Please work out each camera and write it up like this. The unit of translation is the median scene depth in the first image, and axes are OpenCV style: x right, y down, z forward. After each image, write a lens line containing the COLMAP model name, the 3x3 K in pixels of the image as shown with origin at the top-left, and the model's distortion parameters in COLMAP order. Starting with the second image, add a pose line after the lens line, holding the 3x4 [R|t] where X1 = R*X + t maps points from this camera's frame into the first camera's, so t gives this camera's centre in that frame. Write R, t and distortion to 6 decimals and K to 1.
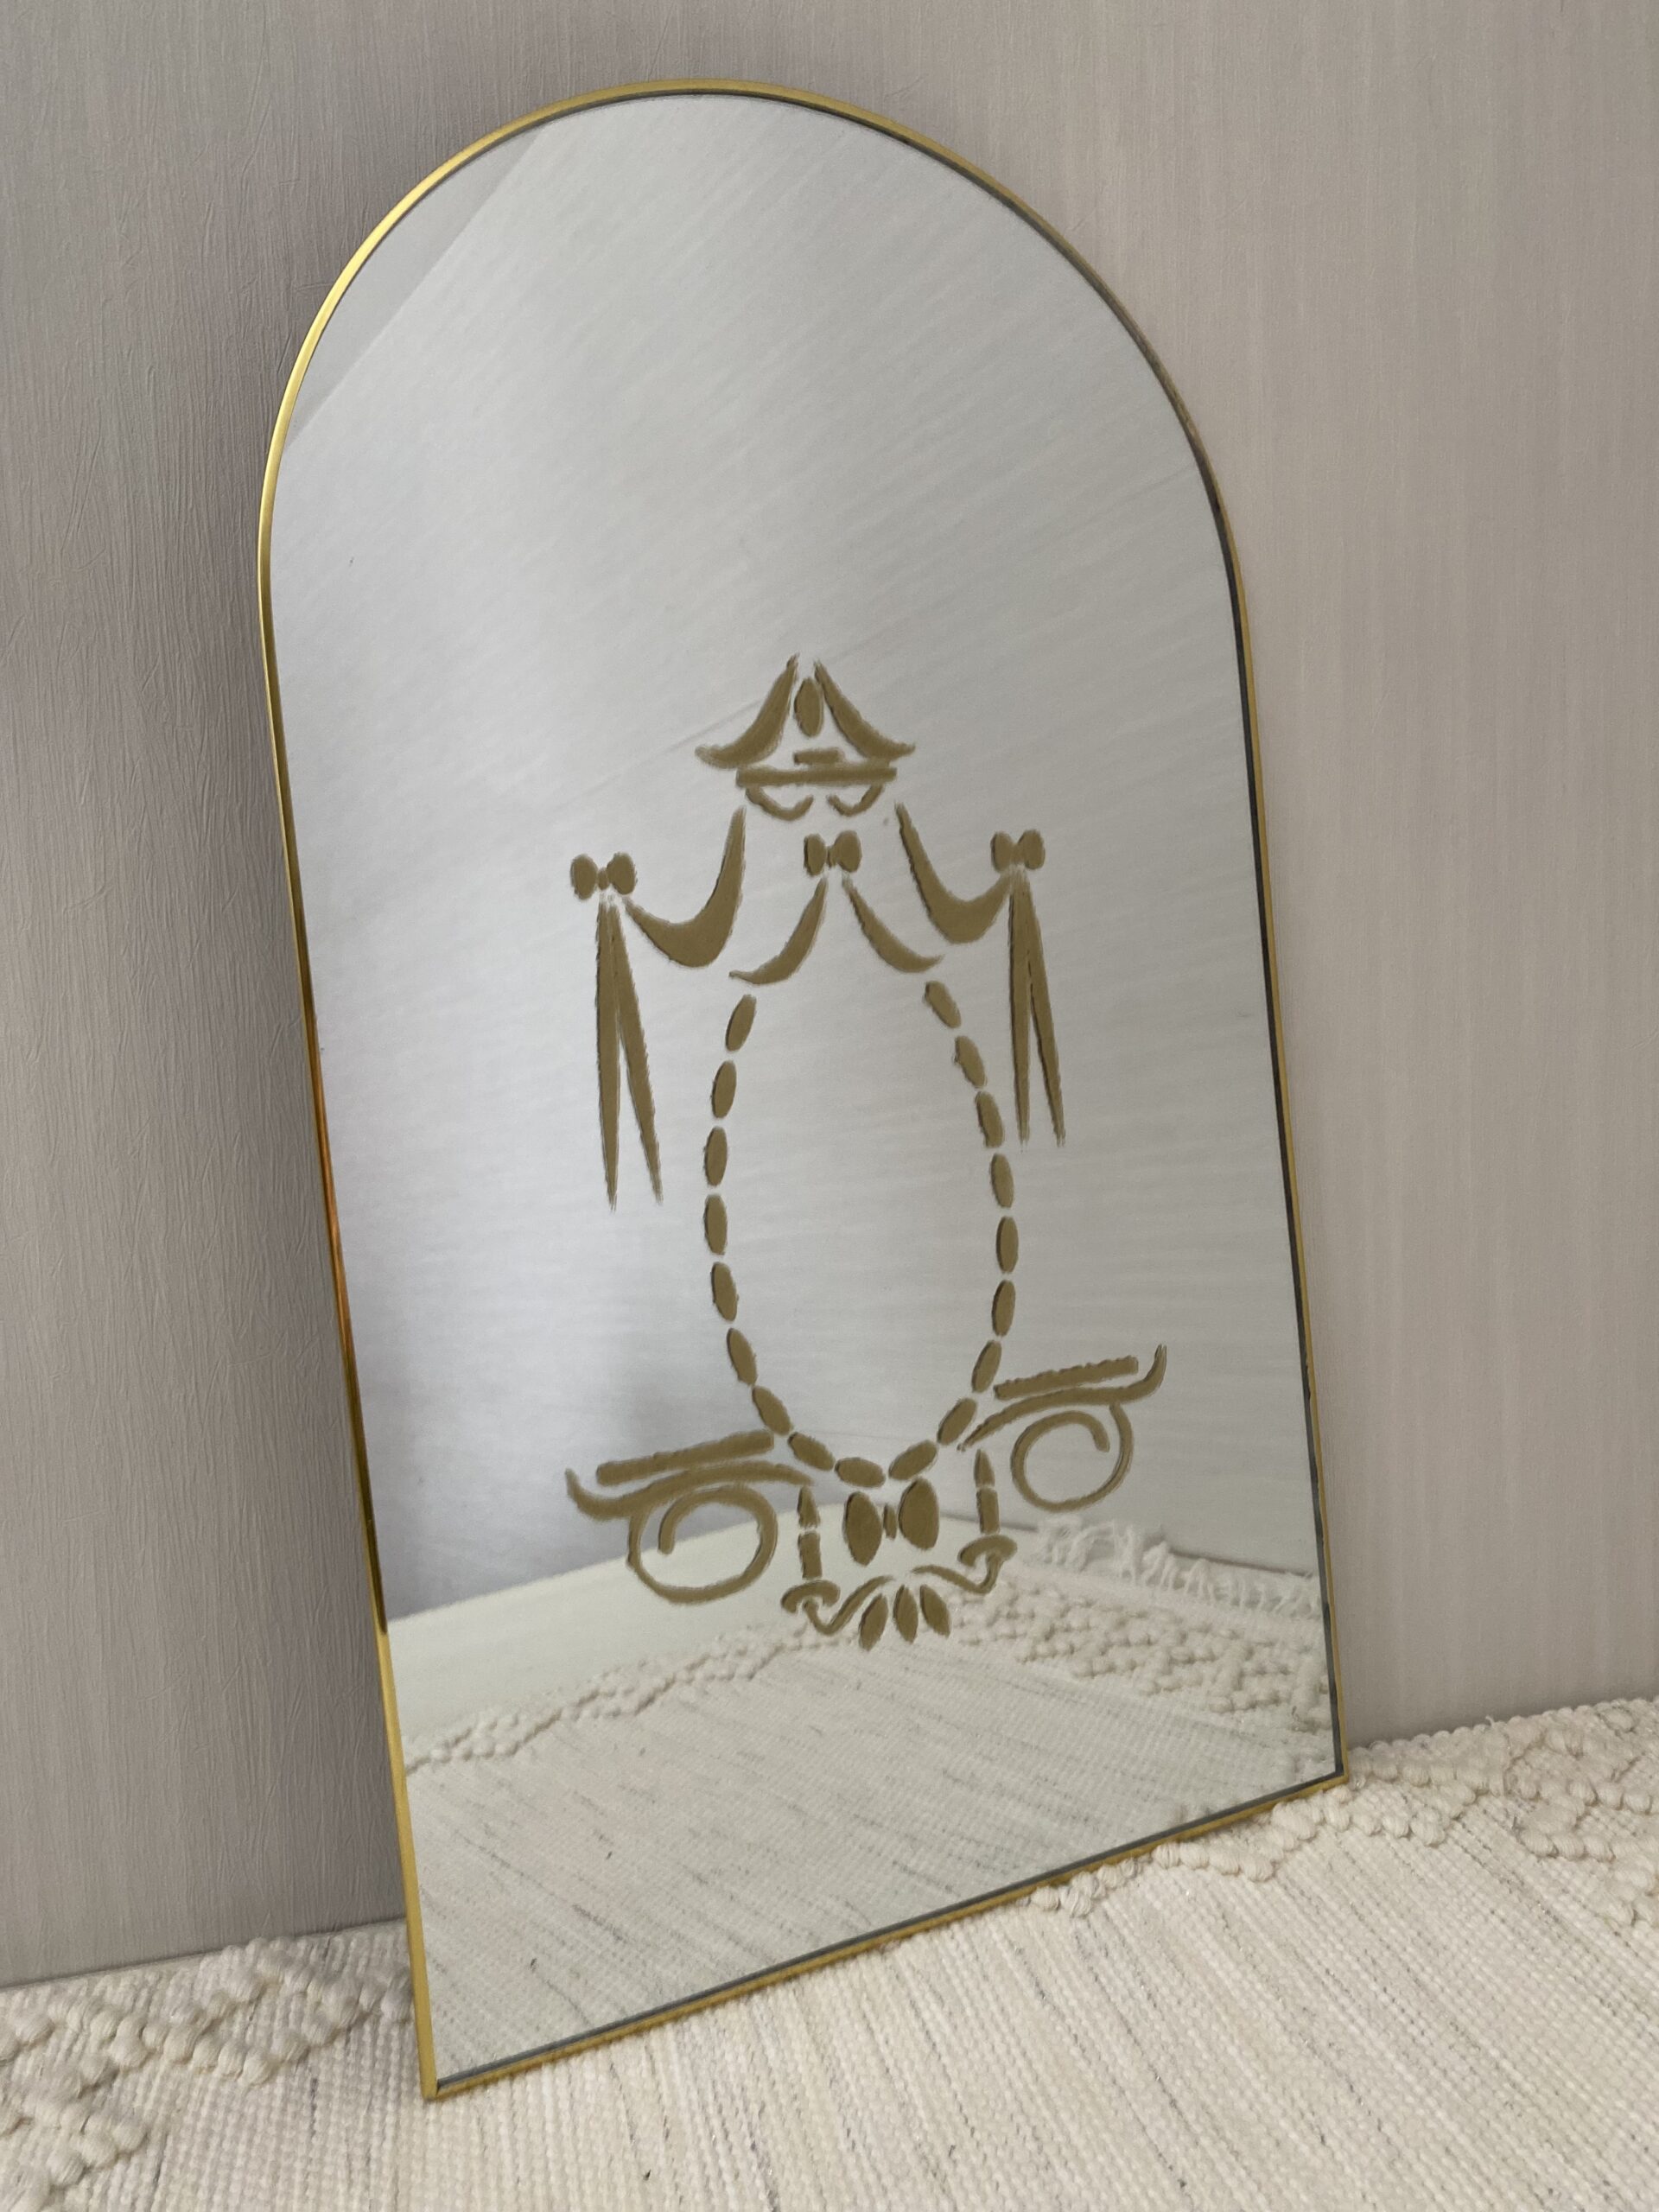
lens RADIAL K [[1764.7, 0, 835.4], [0, 1764.7, 1166.1], [0, 0, 1]] dist [-0.001407, 0.001028]
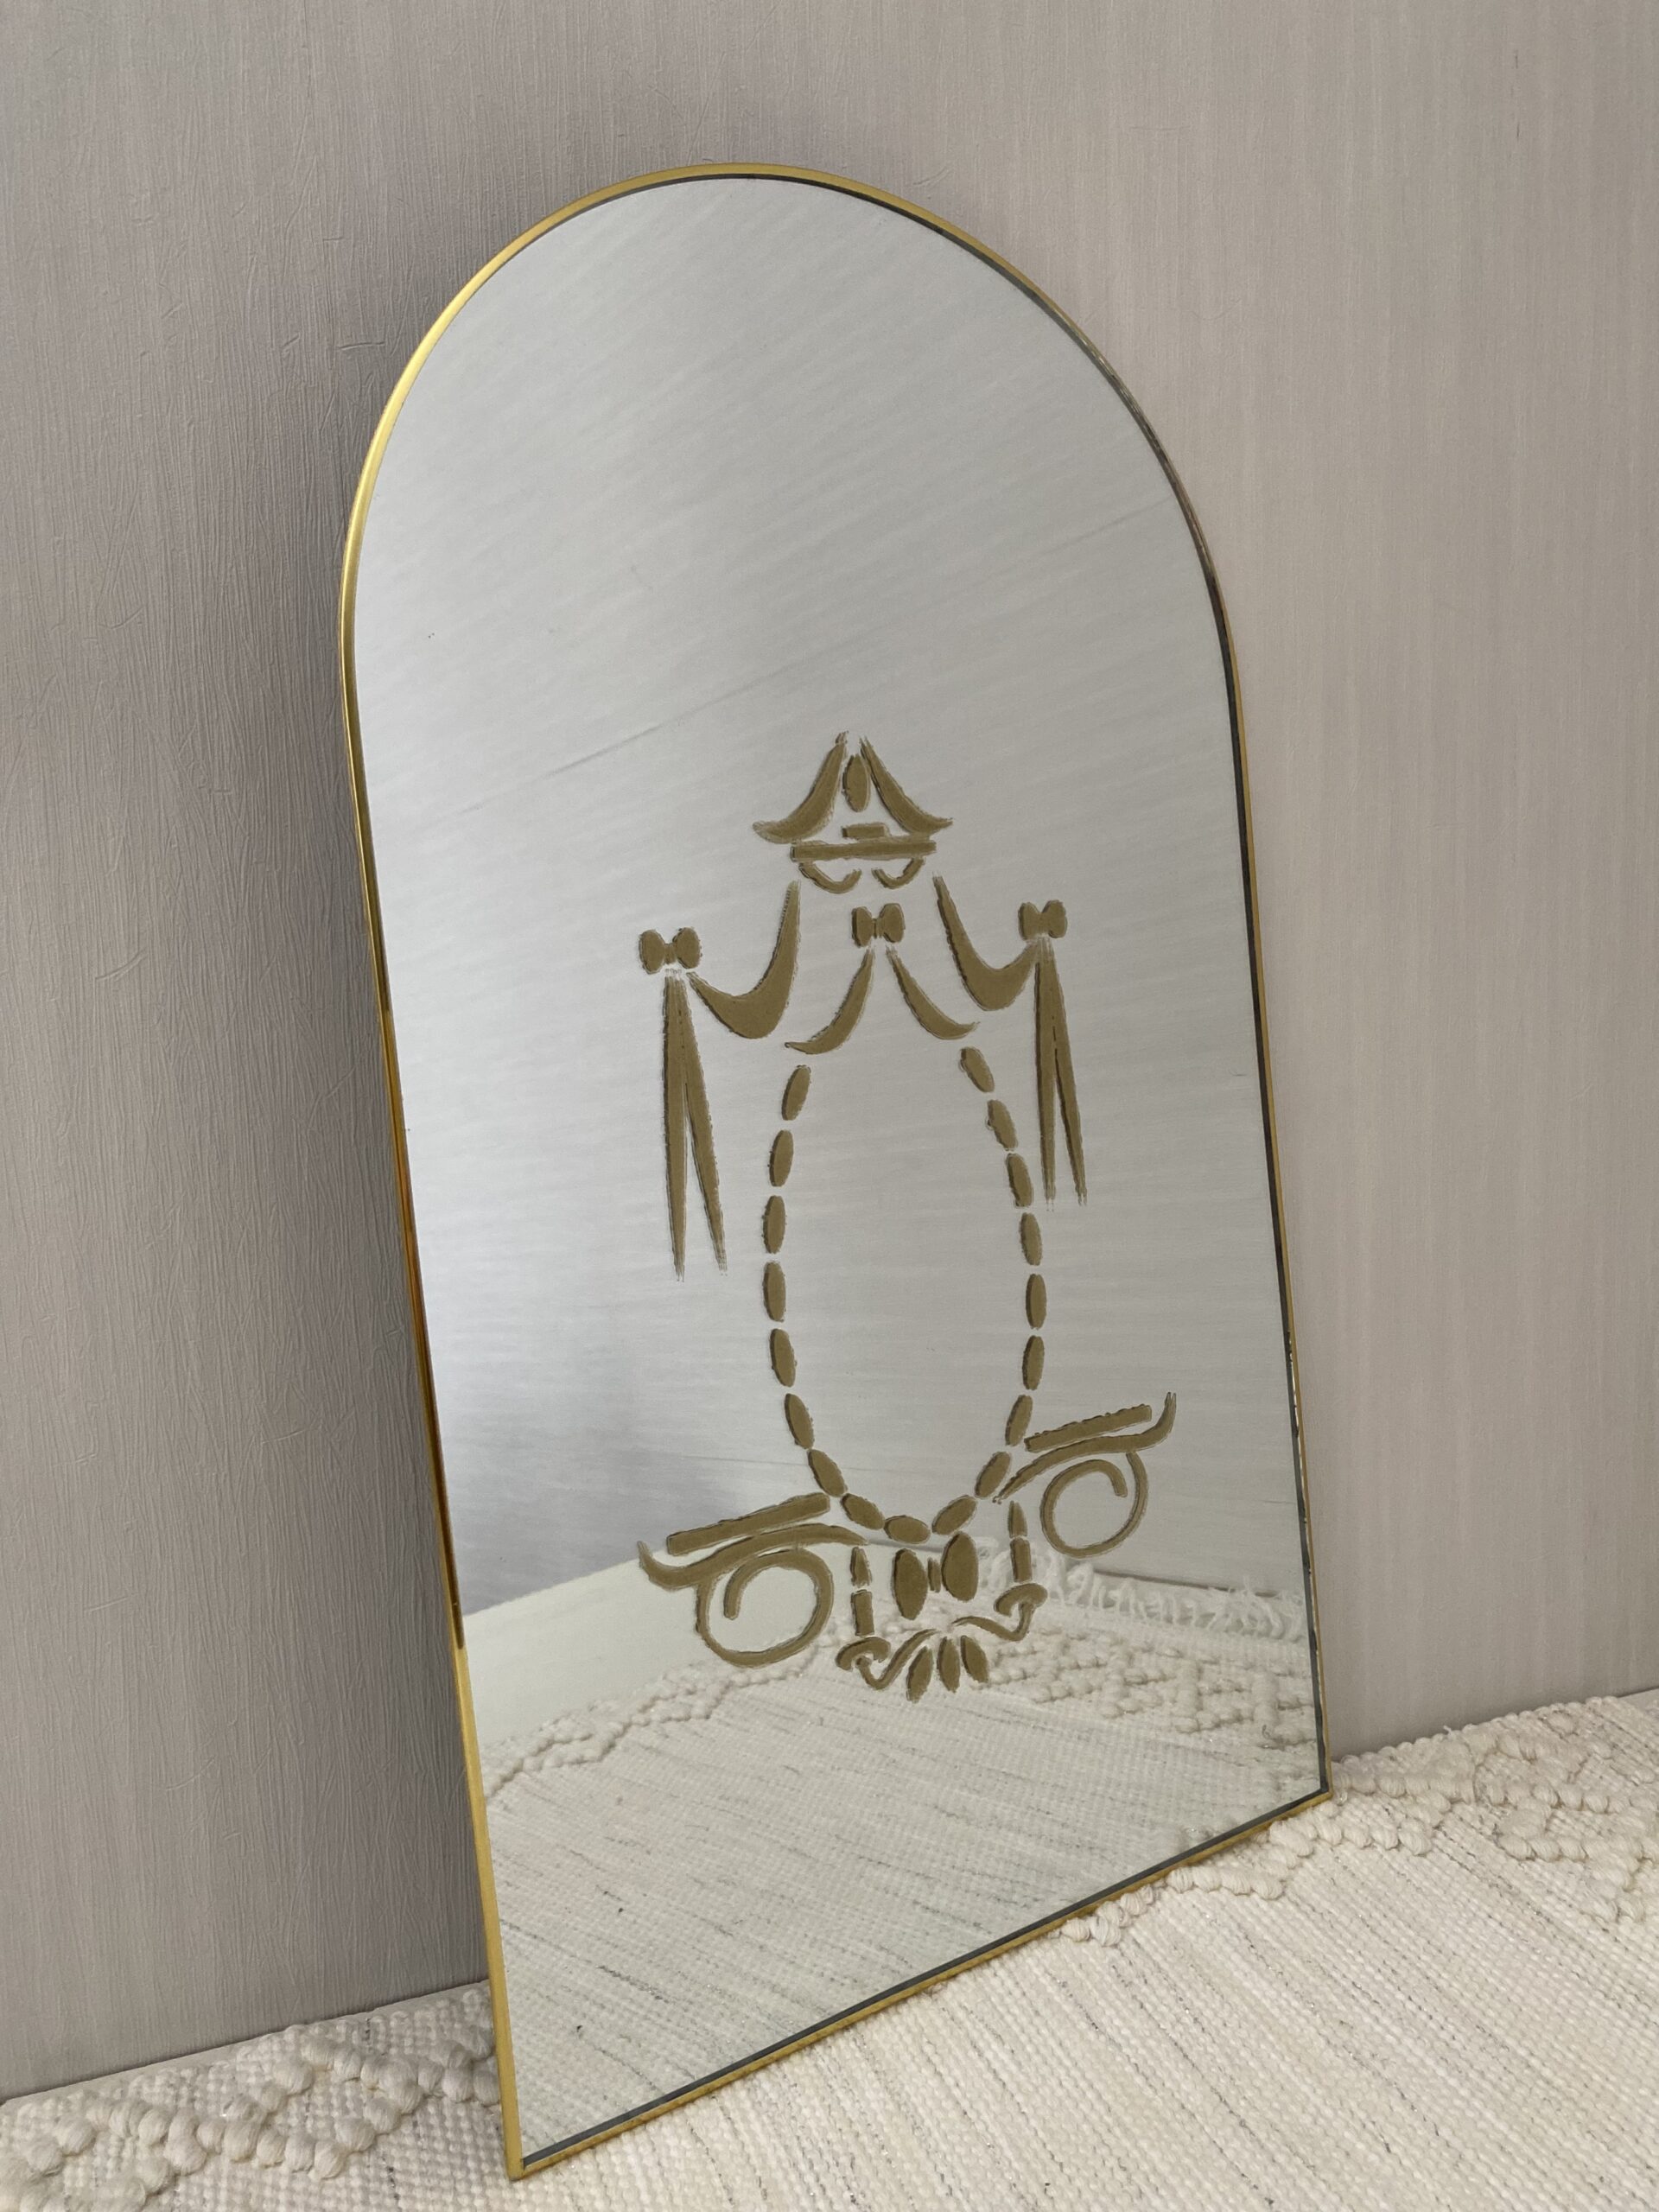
lens RADIAL K [[1764.7, 0, 836.8], [0, 1764.7, 1170.3], [0, 0, 1]] dist [-0.001407, 0.001028]
pose [[0.991645, -0.010727, 0.128552, -0.153569], [0.010281, 0.999939, 0.004136, -0.038579], [-0.128589, -0.002780, 0.991694, -0.009973]]
